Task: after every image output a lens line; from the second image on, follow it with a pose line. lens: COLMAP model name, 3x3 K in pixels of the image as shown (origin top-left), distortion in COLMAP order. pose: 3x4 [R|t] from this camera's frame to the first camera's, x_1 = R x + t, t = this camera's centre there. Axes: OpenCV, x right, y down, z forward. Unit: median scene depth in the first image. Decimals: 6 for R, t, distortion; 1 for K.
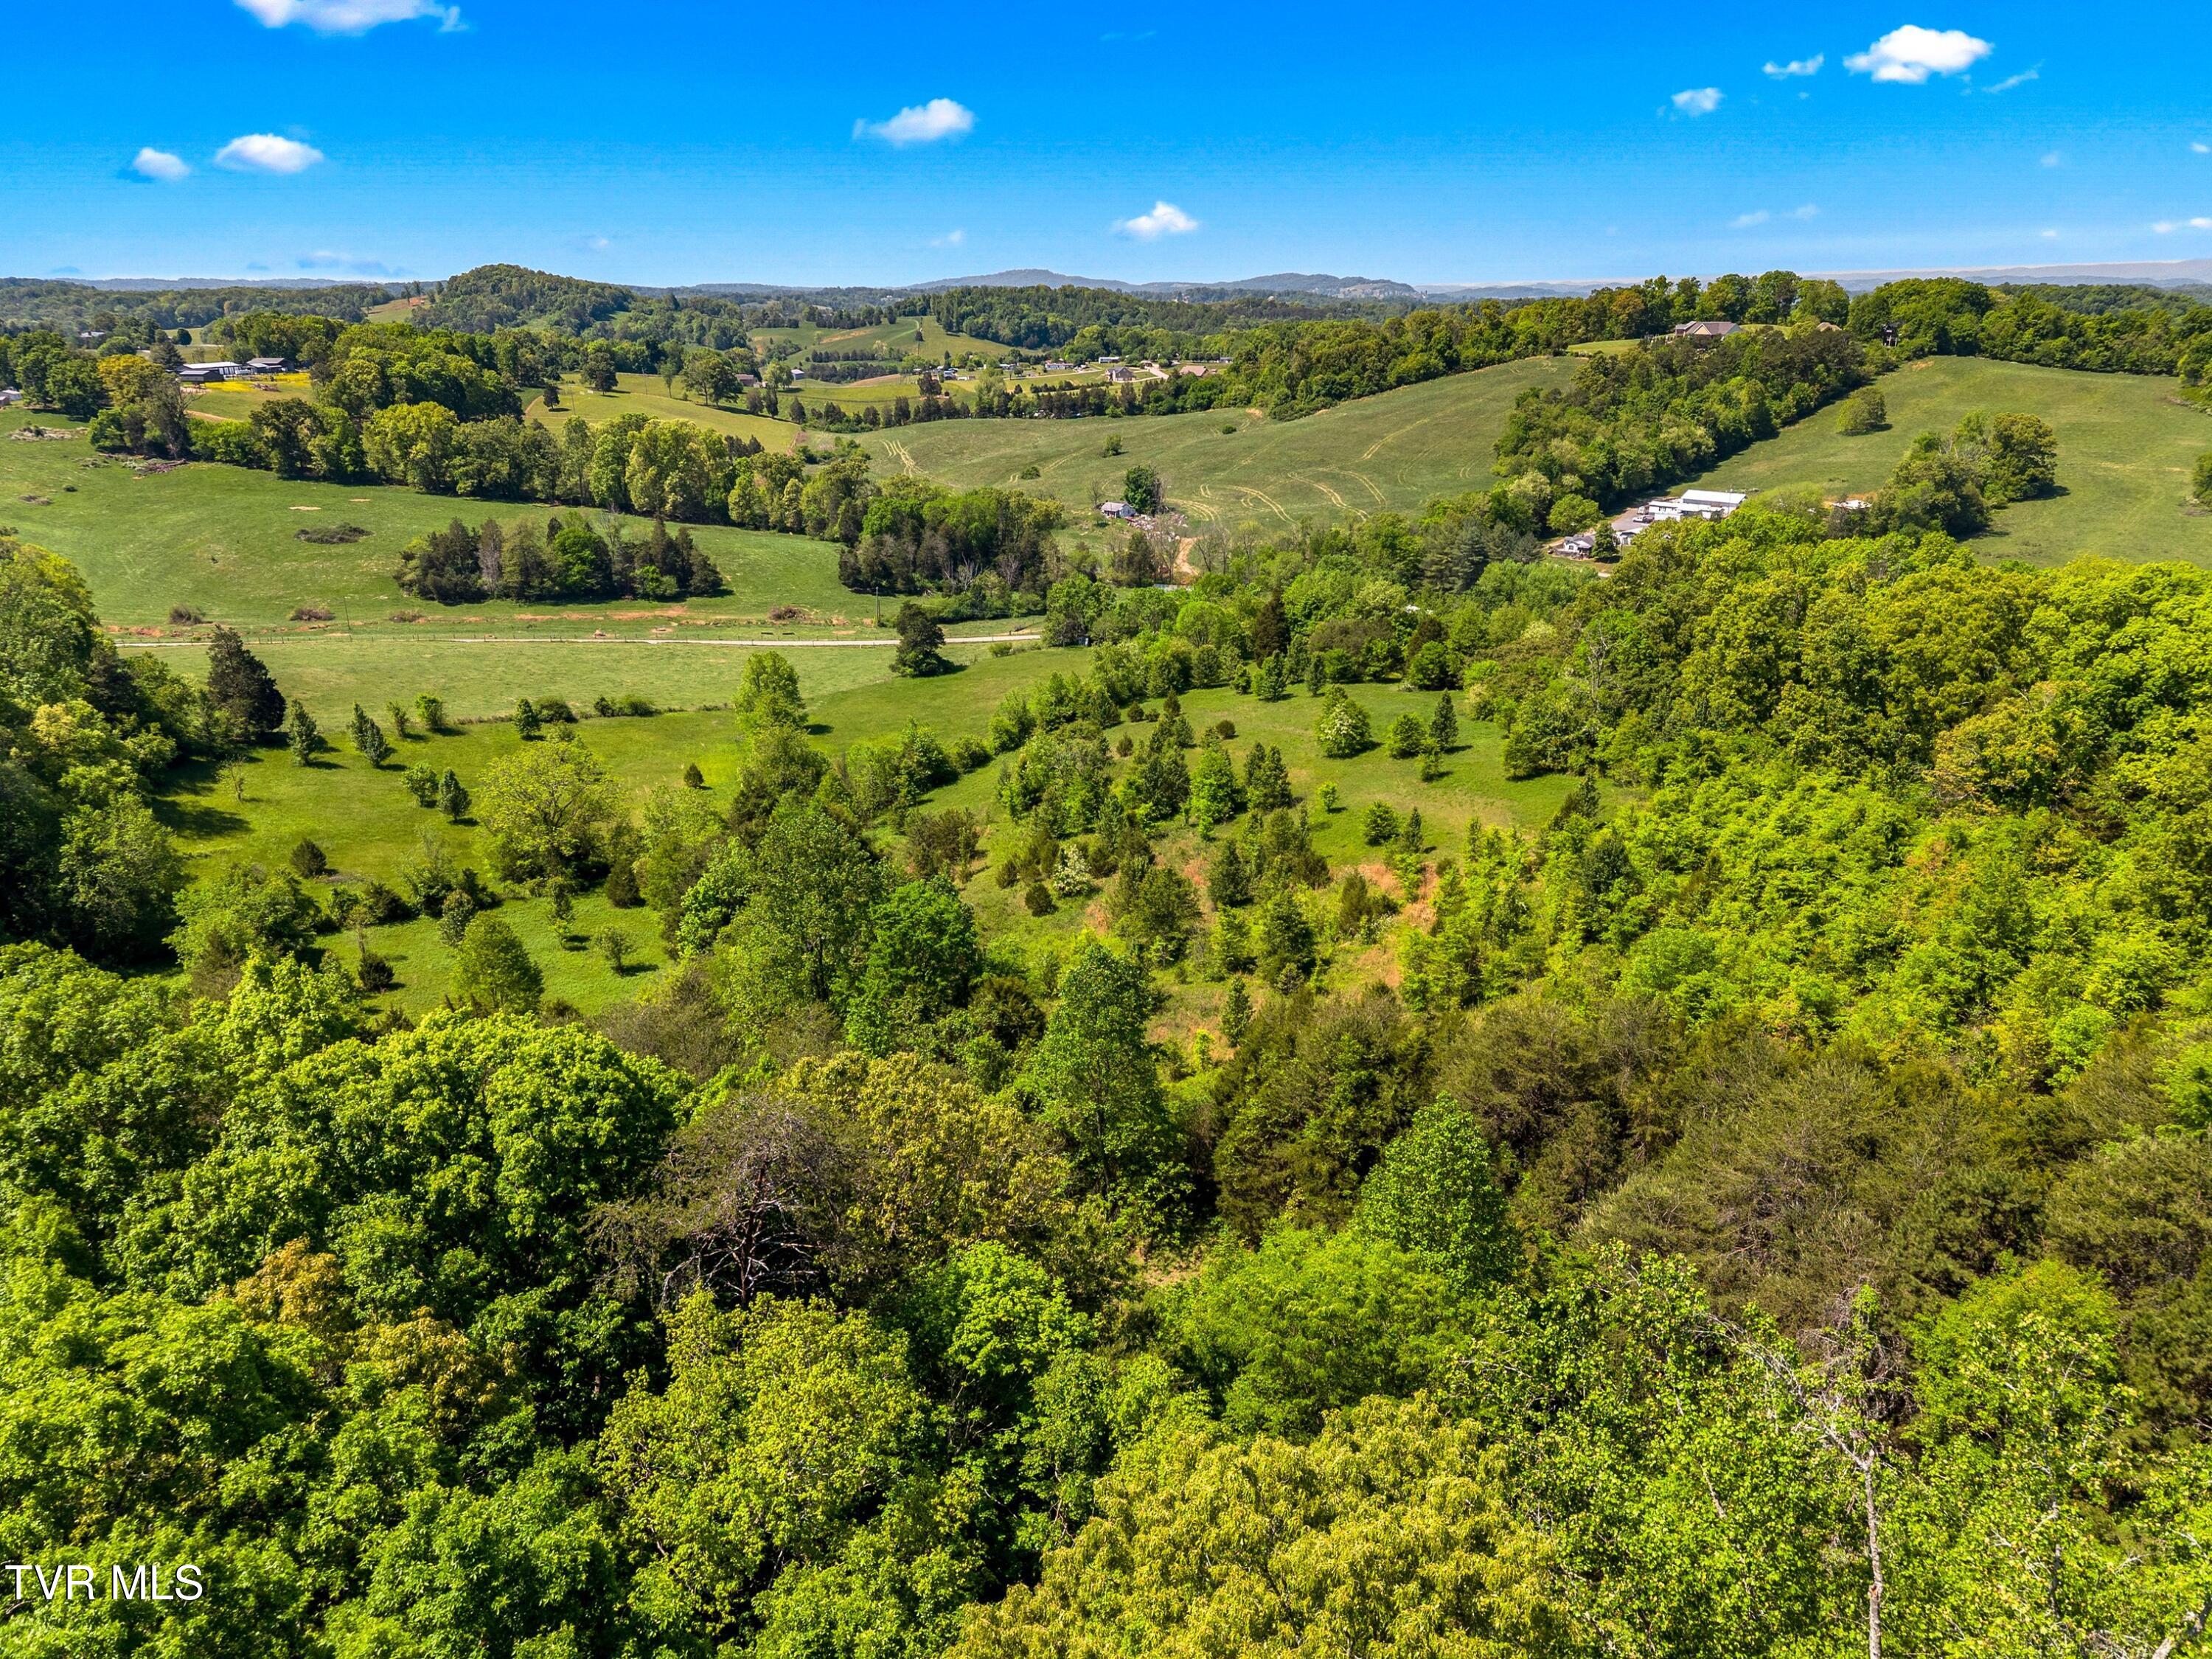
lens RADIAL K [[1485.3, 0, 1108.2], [0, 1485.3, 835.3], [0, 0, 1]] dist [0.035814, -0.036646]
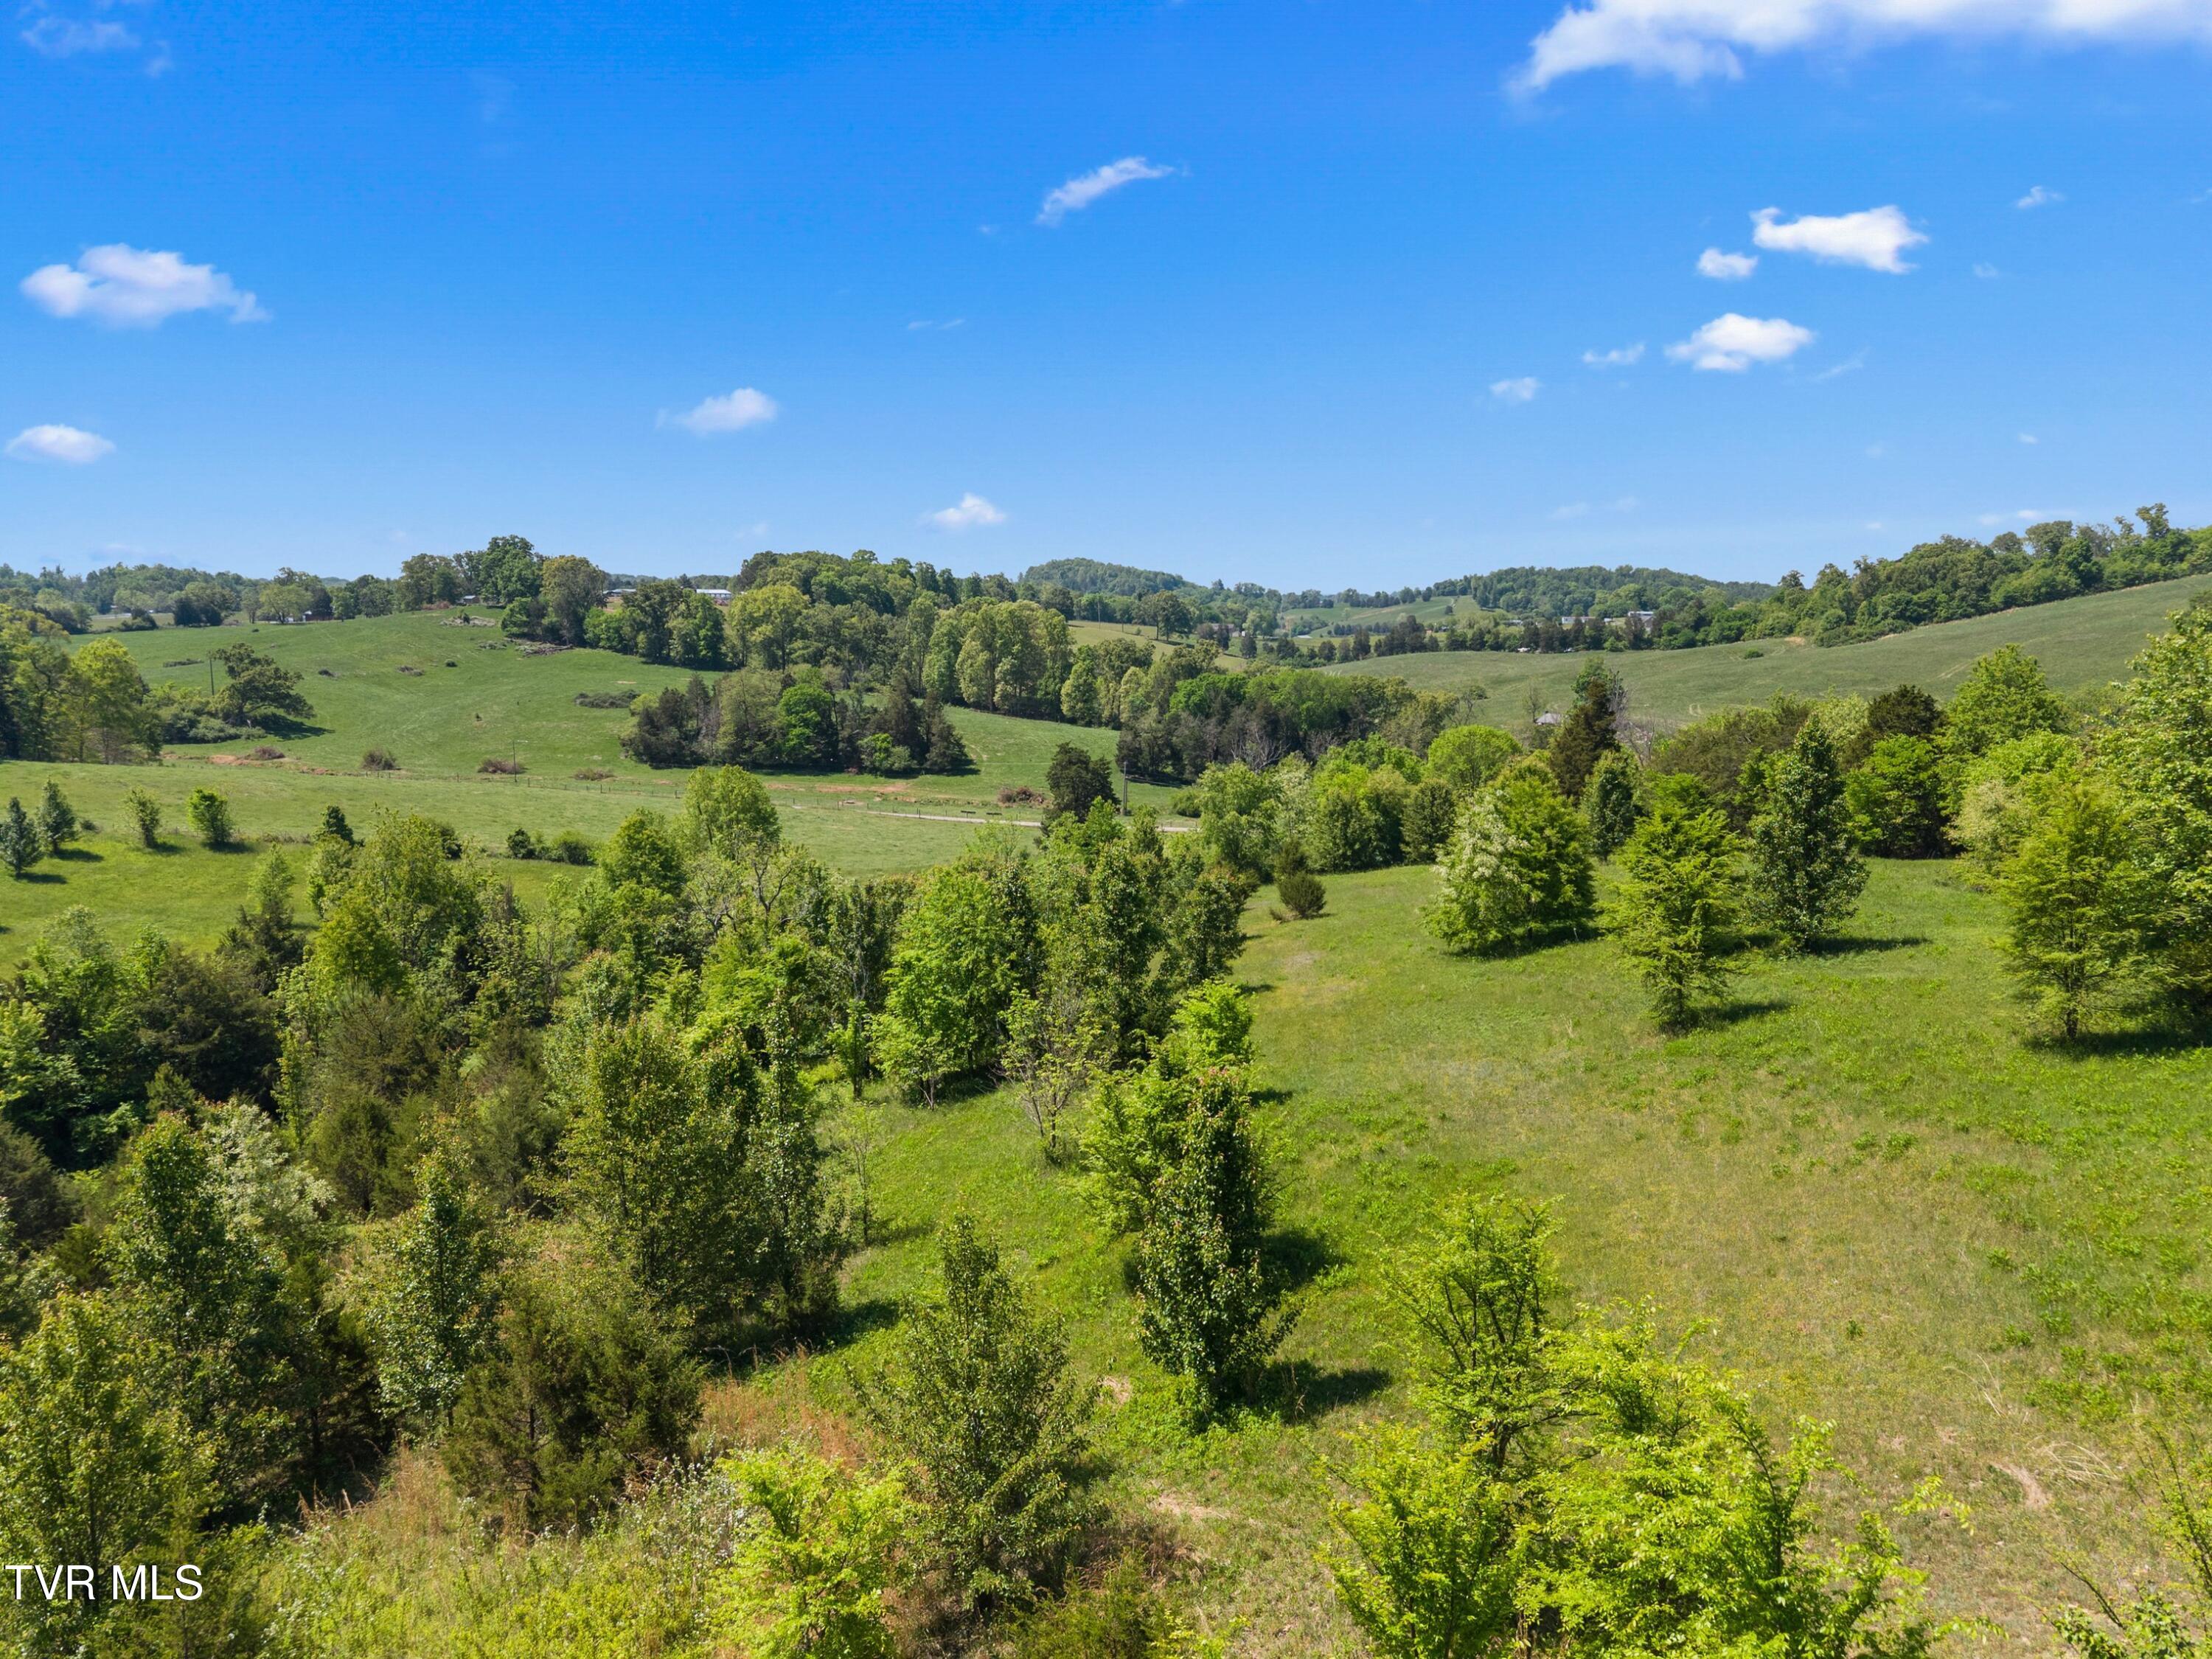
lens RADIAL K [[1485.3, 0, 1106.4], [0, 1485.3, 832.4], [0, 0, 1]] dist [0.035814, -0.036646]
pose [[0.931096, 0.054545, -0.360674, 0.074583], [-0.124267, 0.977044, -0.173041, -0.005135], [0.342955, 0.205938, 0.916499, 0.259691]]
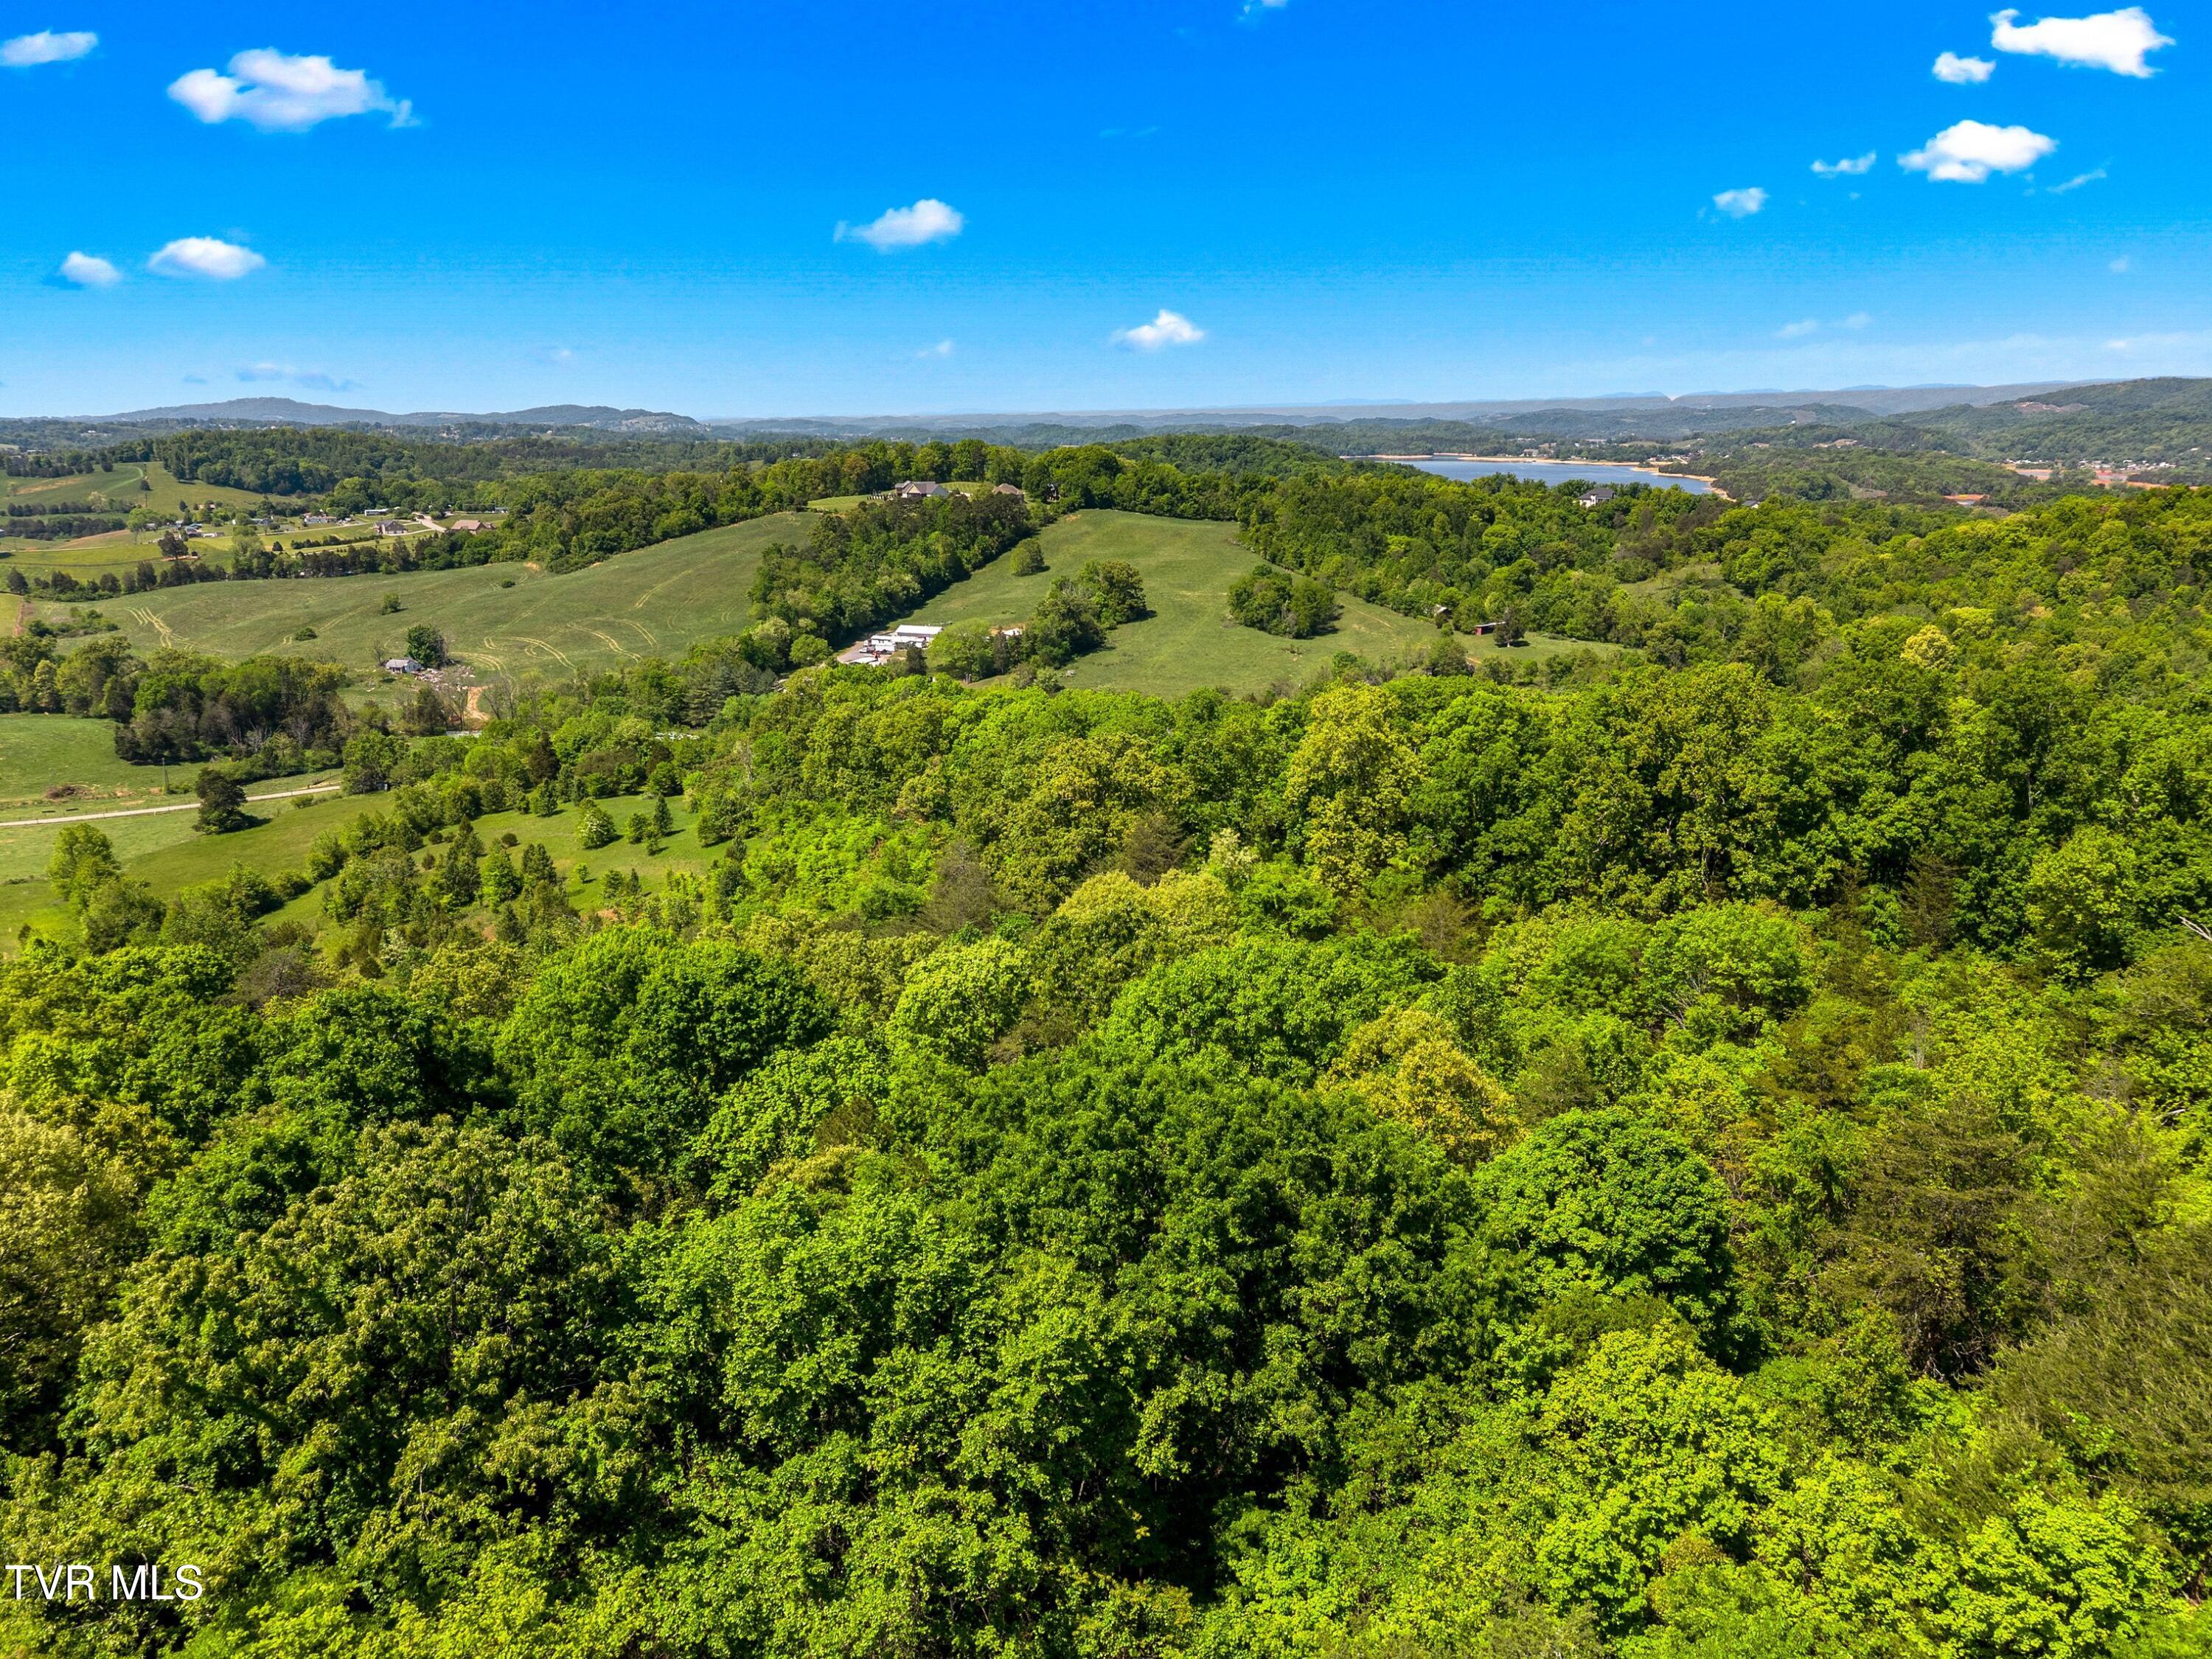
lens RADIAL K [[1485.3, 0, 1083.3], [0, 1485.3, 823.4], [0, 0, 1]] dist [0.035814, -0.036646]
pose [[0.907162, -0.106945, 0.406964, 0.001331], [0.142144, 0.988194, -0.057168, 0.027312], [-0.396045, 0.109709, 0.911654, -0.183172]]
